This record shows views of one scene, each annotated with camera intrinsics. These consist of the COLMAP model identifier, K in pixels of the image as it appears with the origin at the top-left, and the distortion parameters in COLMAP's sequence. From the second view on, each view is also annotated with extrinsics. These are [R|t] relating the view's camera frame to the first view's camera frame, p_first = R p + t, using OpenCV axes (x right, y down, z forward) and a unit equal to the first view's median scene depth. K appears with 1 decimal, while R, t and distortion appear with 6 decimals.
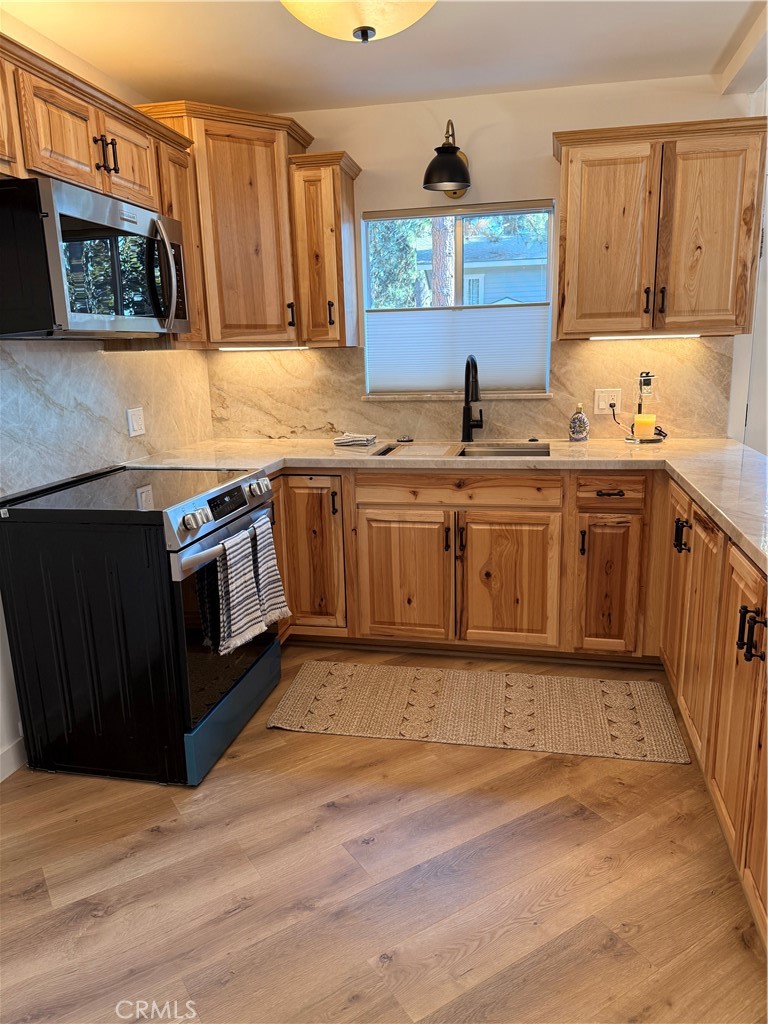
lens RADIAL K [[715.4, 0, 380.2], [0, 715.4, 515.9], [0, 0, 1]] dist [0.106396, -0.136106]
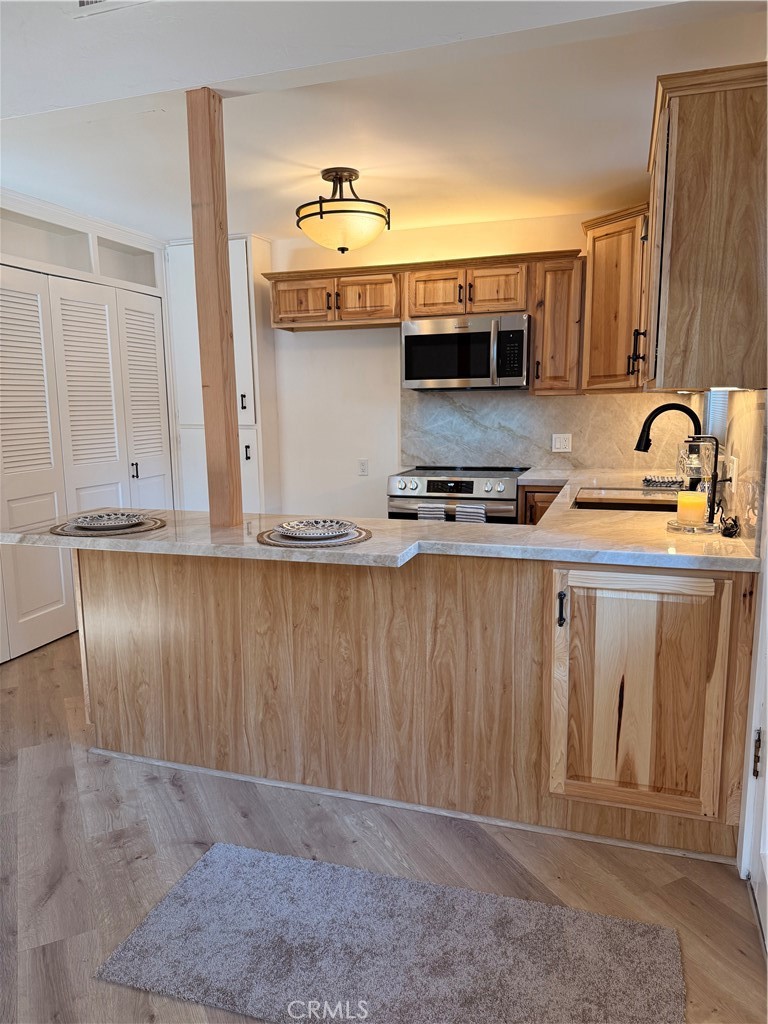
lens RADIAL K [[715.4, 0, 380.2], [0, 715.4, 515.9], [0, 0, 1]] dist [0.106396, -0.136106]
pose [[-0.109904, 0.183461, -0.976864, 1.324130], [-0.211066, 0.956095, 0.203307, -0.237803], [0.971274, 0.228527, -0.066357, 0.884366]]
